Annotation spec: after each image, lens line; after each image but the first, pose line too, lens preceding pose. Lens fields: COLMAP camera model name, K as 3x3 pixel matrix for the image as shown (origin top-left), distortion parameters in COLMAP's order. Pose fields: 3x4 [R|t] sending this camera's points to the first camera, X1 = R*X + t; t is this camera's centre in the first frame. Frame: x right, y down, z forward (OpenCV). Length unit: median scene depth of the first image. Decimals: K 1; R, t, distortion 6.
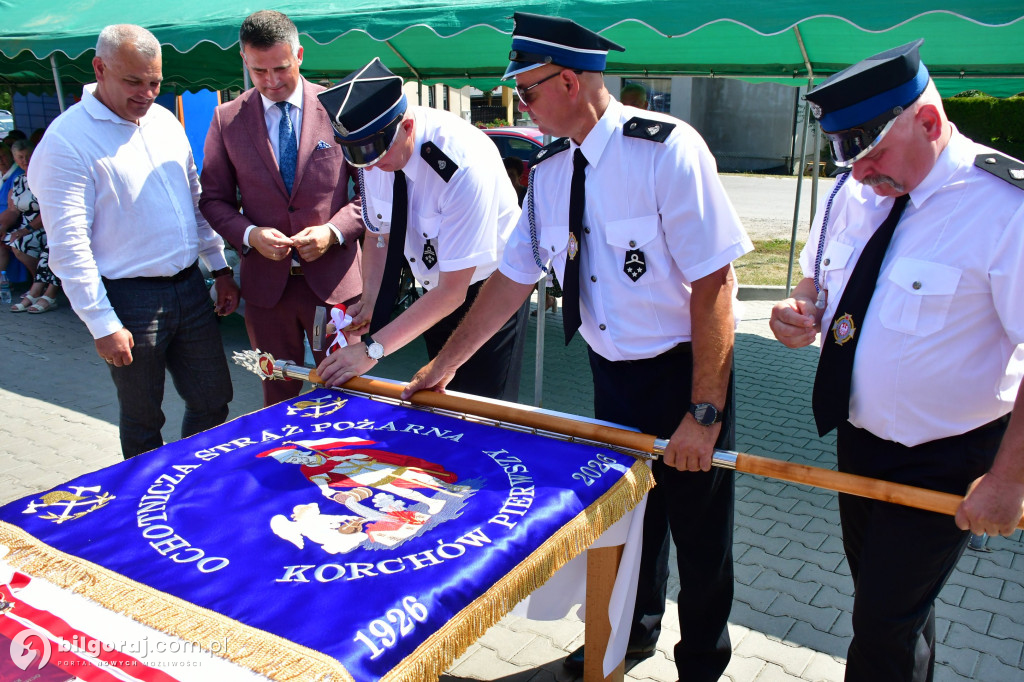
lens RADIAL K [[937.7, 0, 512.0], [0, 937.7, 341.0], [0, 0, 1]] dist [0.005462, -0.008563]
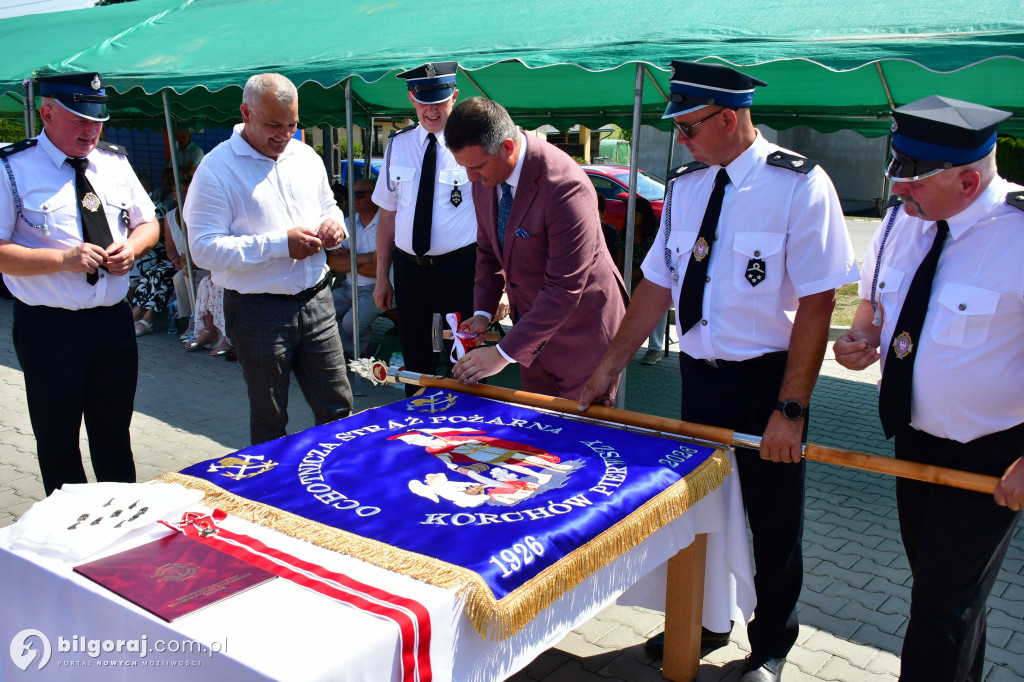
lens RADIAL K [[1010.2, 0, 506.9], [0, 1010.2, 326.7], [0, 0, 1]] dist [0.007486, -0.012612]
pose [[0.997252, 0.022635, -0.070542, -0.041729], [-0.027159, 0.997590, -0.063841, 0.066555], [0.068927, 0.065582, 0.995464, -0.288576]]
